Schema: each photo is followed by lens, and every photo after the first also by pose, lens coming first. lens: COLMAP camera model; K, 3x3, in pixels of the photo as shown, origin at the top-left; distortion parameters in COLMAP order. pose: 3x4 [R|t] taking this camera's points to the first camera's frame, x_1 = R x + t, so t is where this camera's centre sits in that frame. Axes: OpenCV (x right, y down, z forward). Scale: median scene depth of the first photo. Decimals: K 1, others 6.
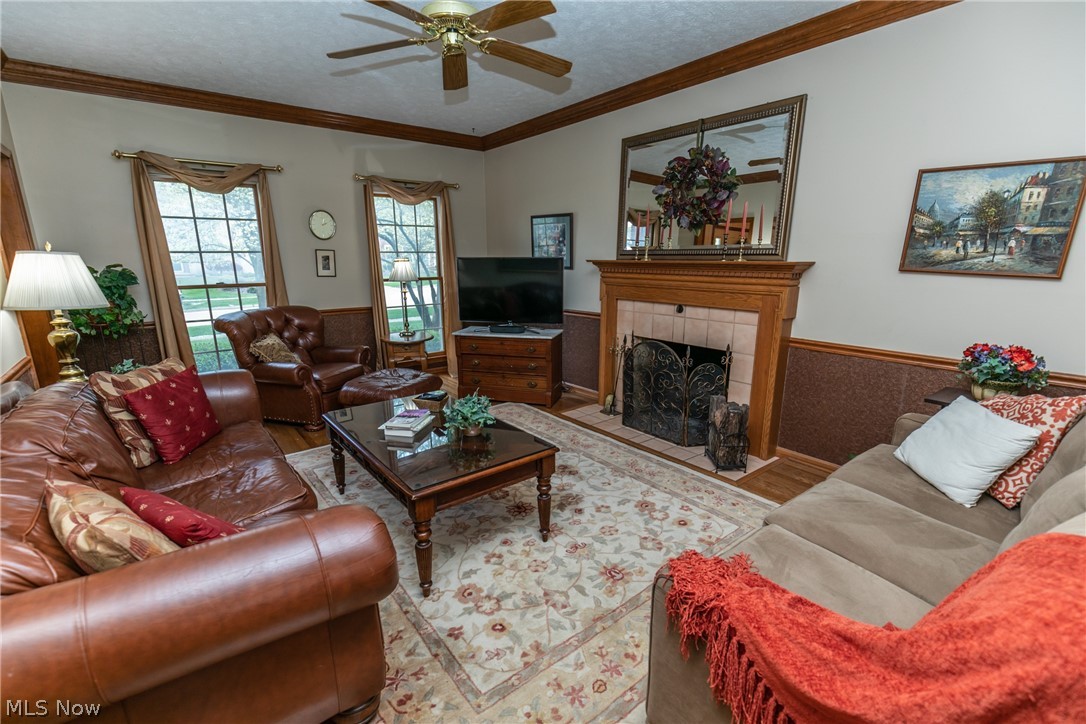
lens RADIAL K [[481.0, 0, 538.3], [0, 481.0, 367.7], [0, 0, 1]] dist [0.000708, 0.000175]
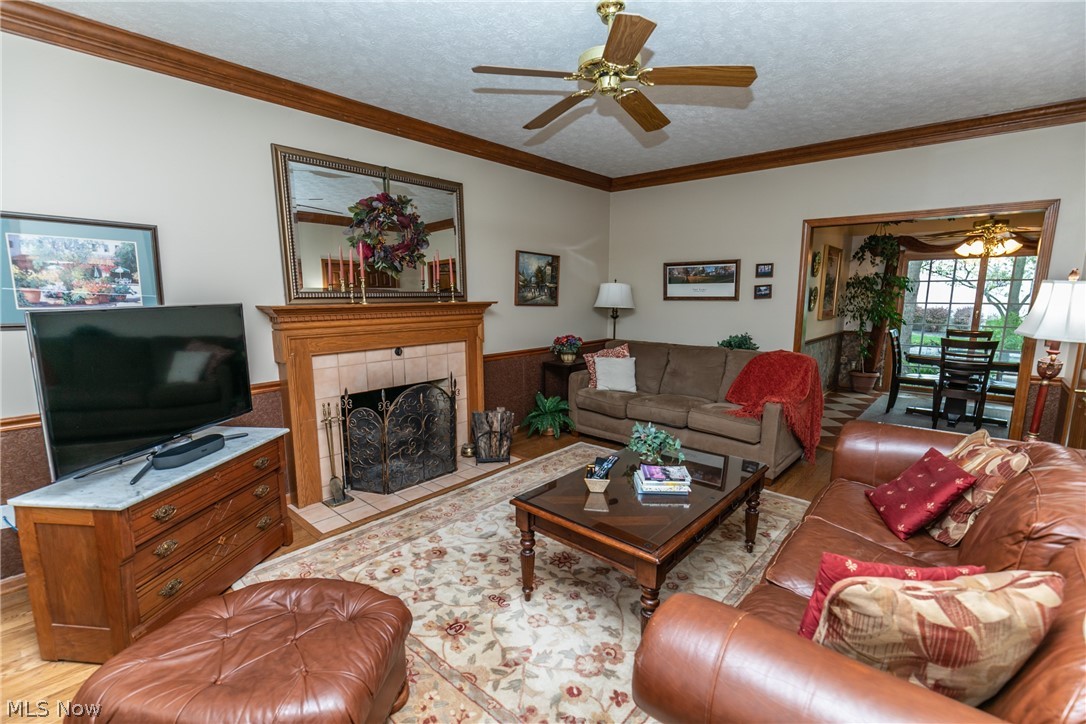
lens RADIAL K [[481.0, 0, 538.3], [0, 481.0, 367.7], [0, 0, 1]] dist [0.000708, 0.000175]
pose [[-0.165038, -0.142816, 0.975892, -0.691946], [0.235715, 0.955076, 0.179633, -0.192547], [-0.957706, 0.259678, -0.123960, 0.826249]]
